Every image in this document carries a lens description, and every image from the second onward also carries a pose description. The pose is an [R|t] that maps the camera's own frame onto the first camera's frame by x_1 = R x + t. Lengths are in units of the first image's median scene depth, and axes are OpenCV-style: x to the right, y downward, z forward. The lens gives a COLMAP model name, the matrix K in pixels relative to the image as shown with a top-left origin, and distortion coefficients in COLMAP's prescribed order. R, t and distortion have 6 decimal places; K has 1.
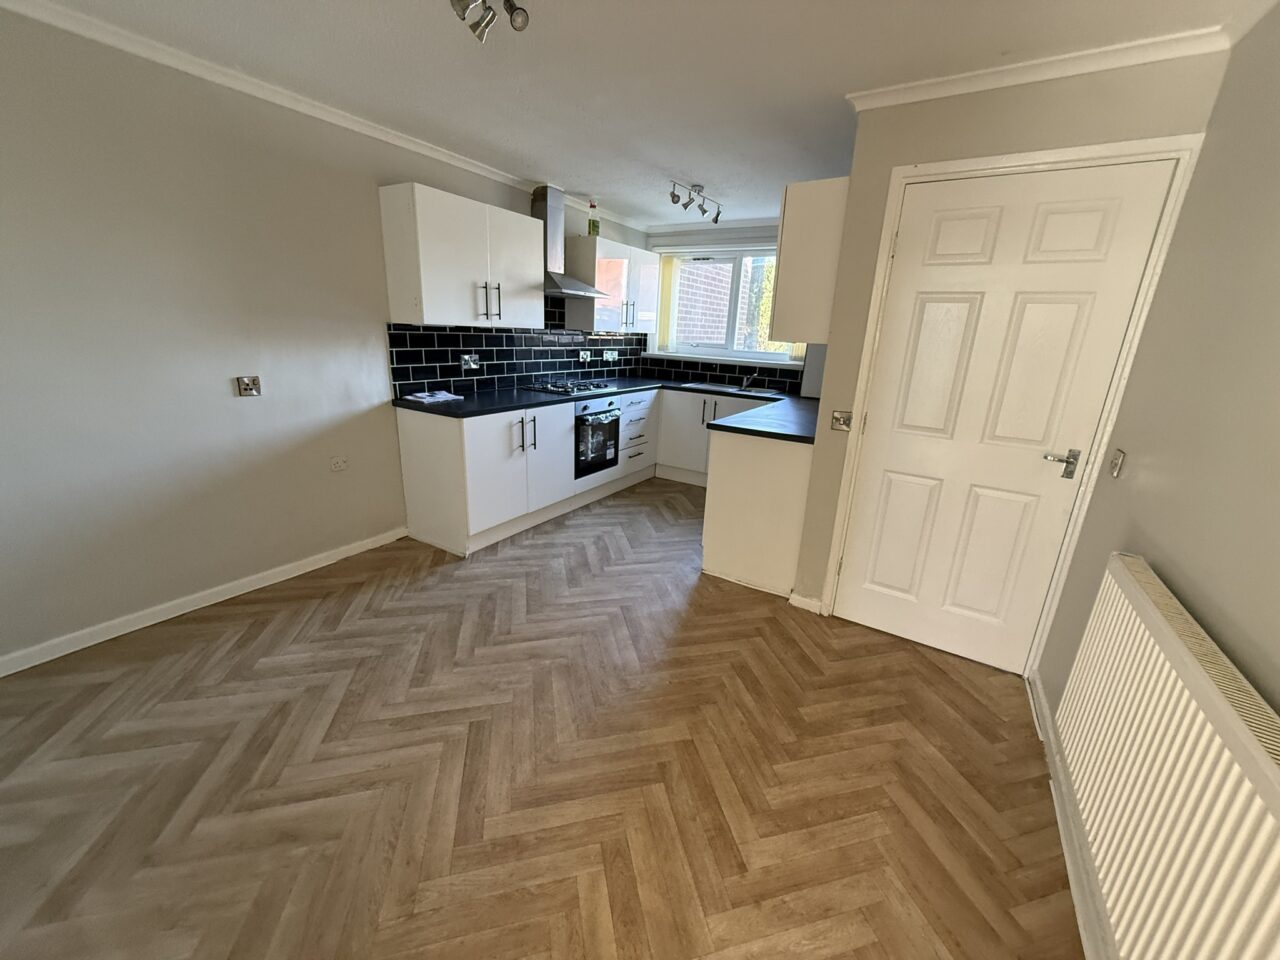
lens RADIAL K [[512.9, 0, 635.9], [0, 512.9, 481.0], [0, 0, 1]] dist [0.003515, -0.000205]
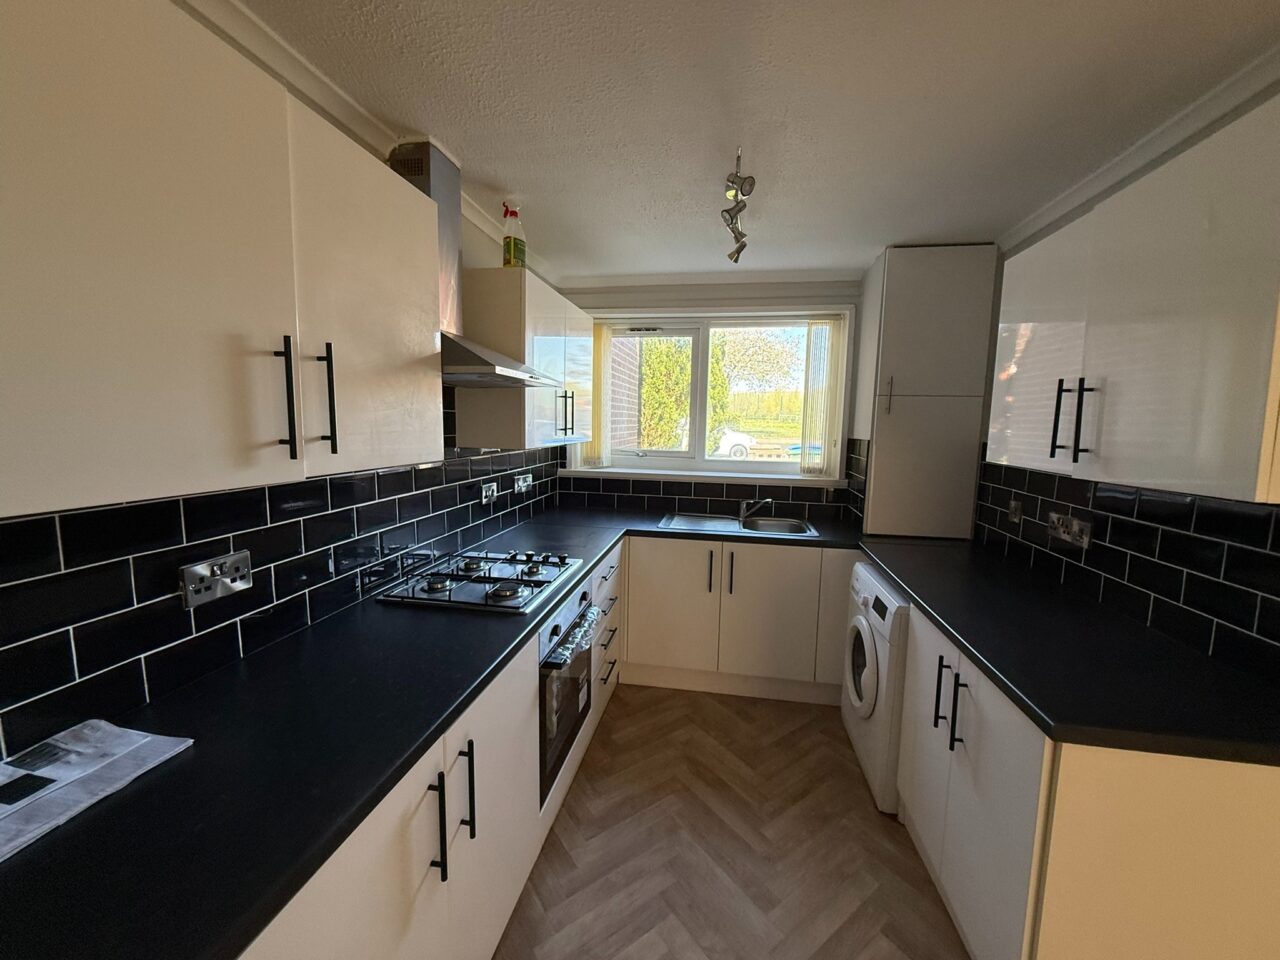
lens RADIAL K [[512.9, 0, 642.8], [0, 512.9, 480.6], [0, 0, 1]] dist [0.003515, -0.000205]
pose [[0.923890, -0.070741, 0.376061, -0.167628], [0.128618, 0.982994, -0.131072, -0.185684], [-0.360394, 0.169464, 0.917277, 0.515085]]
